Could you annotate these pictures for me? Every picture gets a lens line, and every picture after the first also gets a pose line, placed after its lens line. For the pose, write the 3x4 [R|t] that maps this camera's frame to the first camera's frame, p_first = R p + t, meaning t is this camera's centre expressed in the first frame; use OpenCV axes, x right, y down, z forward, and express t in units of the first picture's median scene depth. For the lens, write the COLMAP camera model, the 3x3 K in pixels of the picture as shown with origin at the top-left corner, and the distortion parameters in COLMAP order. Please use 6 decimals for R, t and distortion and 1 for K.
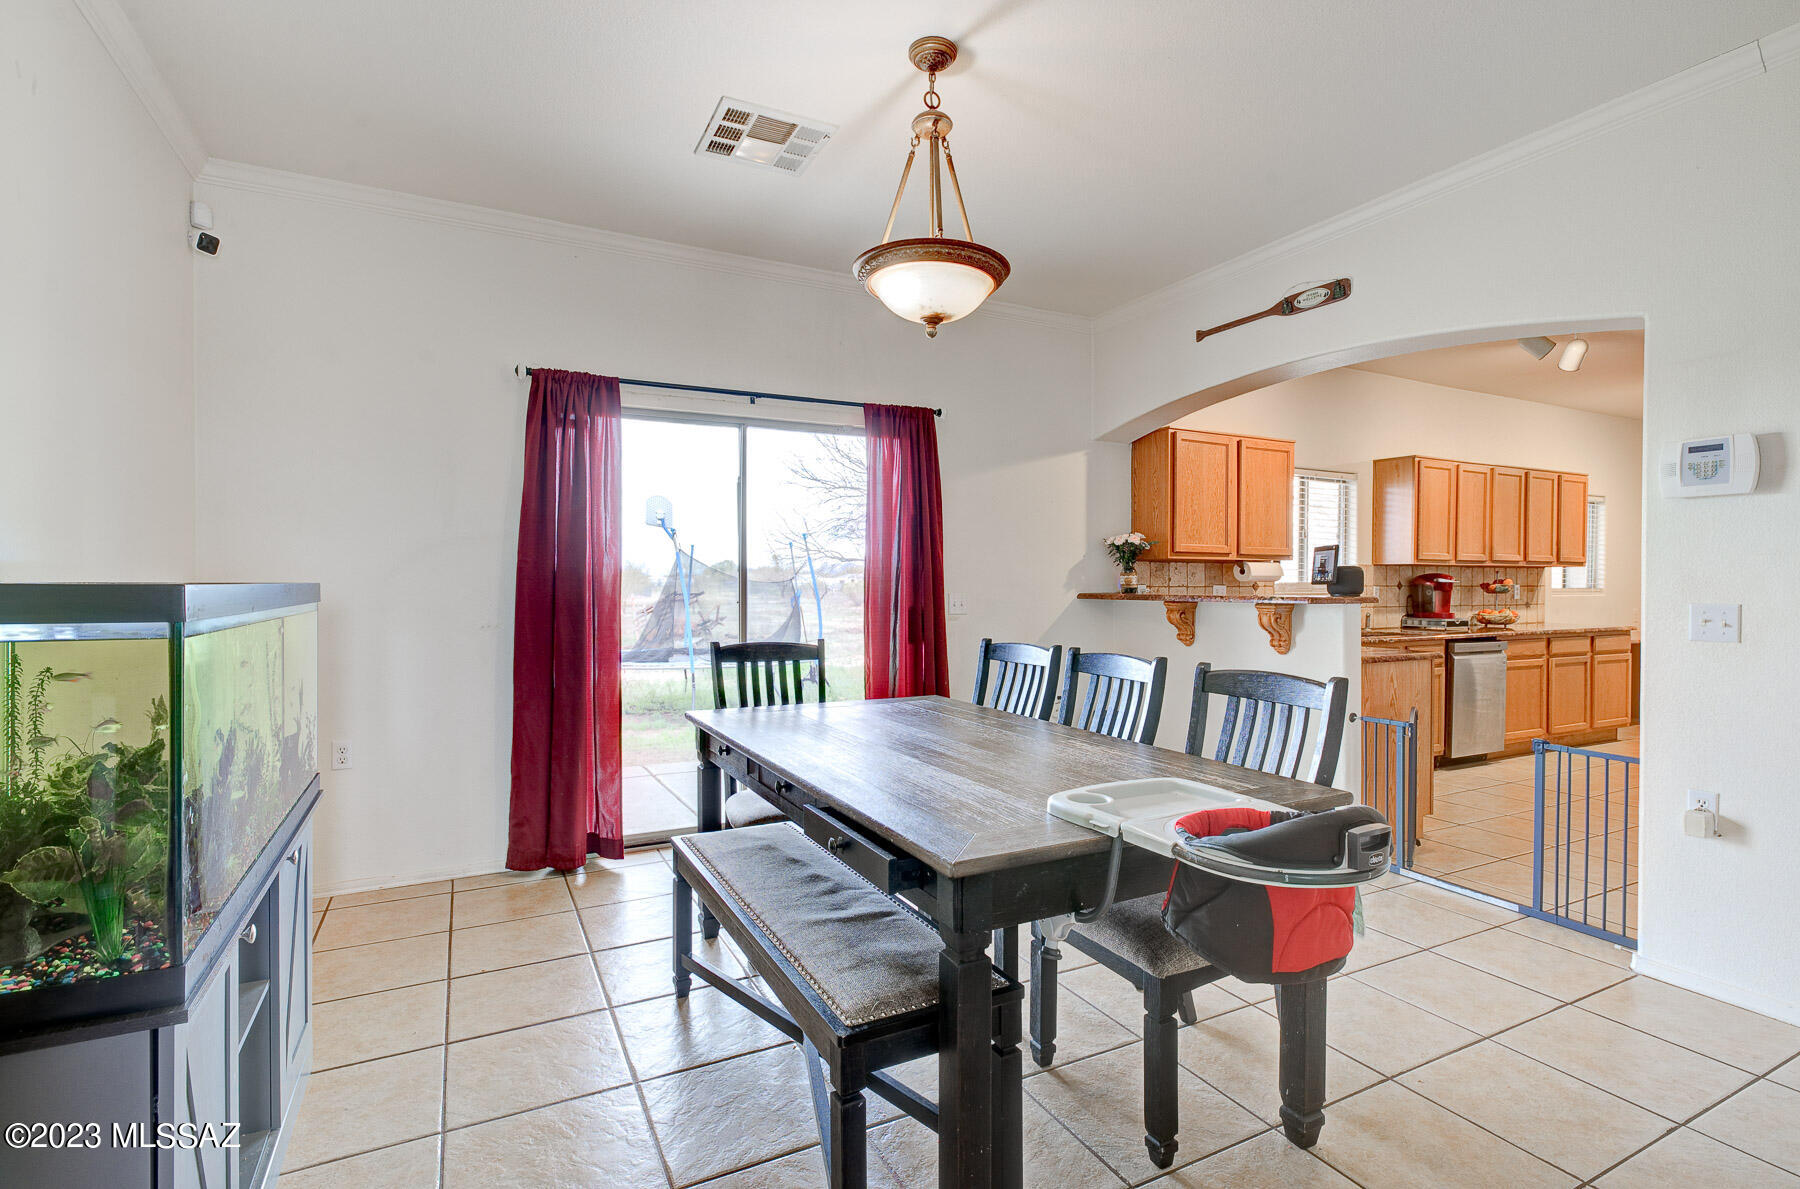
lens RADIAL K [[863.2, 0, 900.0], [0, 863.2, 594.5], [0, 0, 1]] dist [0.000374, -0.000047]
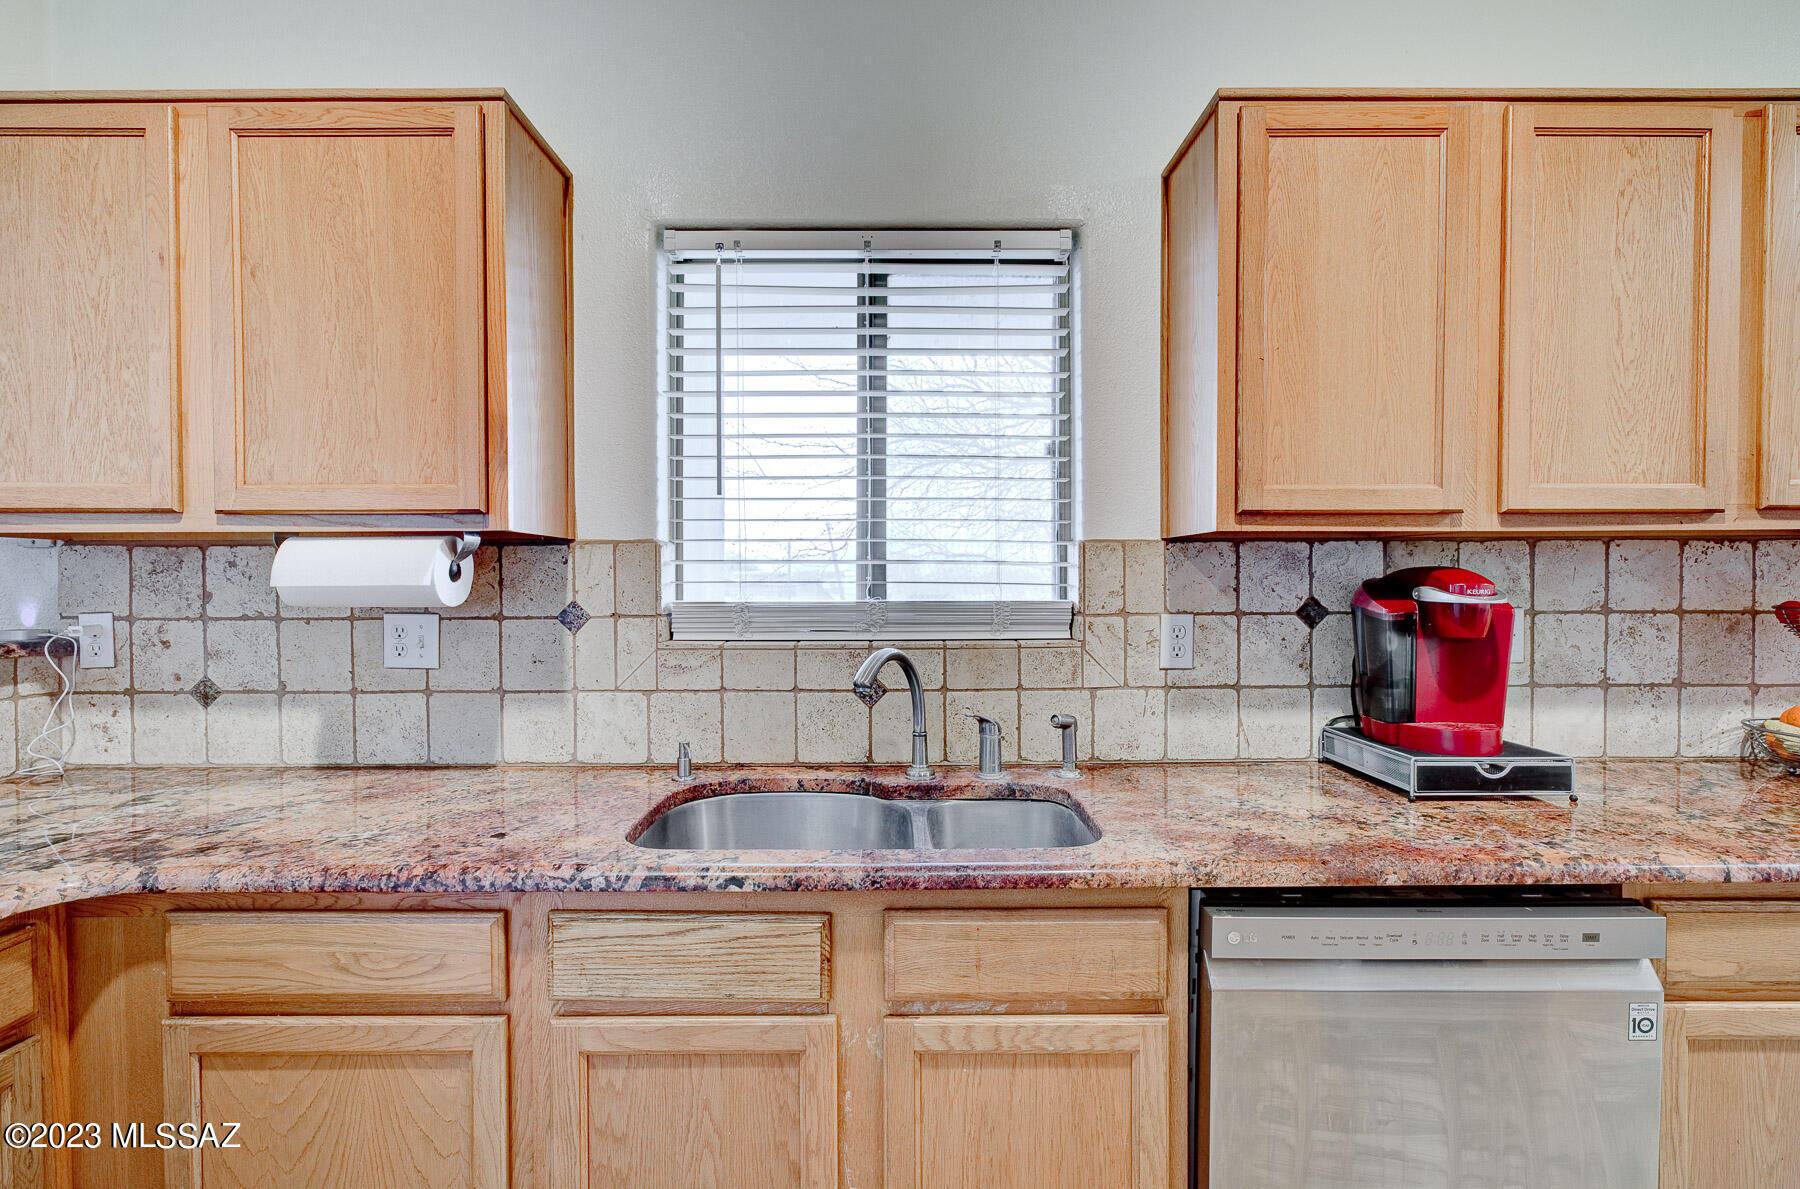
lens RADIAL K [[863.2, 0, 900.0], [0, 863.2, 594.5], [0, 0, 1]] dist [0.000374, -0.000047]
pose [[0.888982, -0.003442, -0.457929, 0.604439], [-0.001478, 0.999945, -0.010384, -0.013463], [0.457940, 0.009908, 0.888928, 0.707704]]
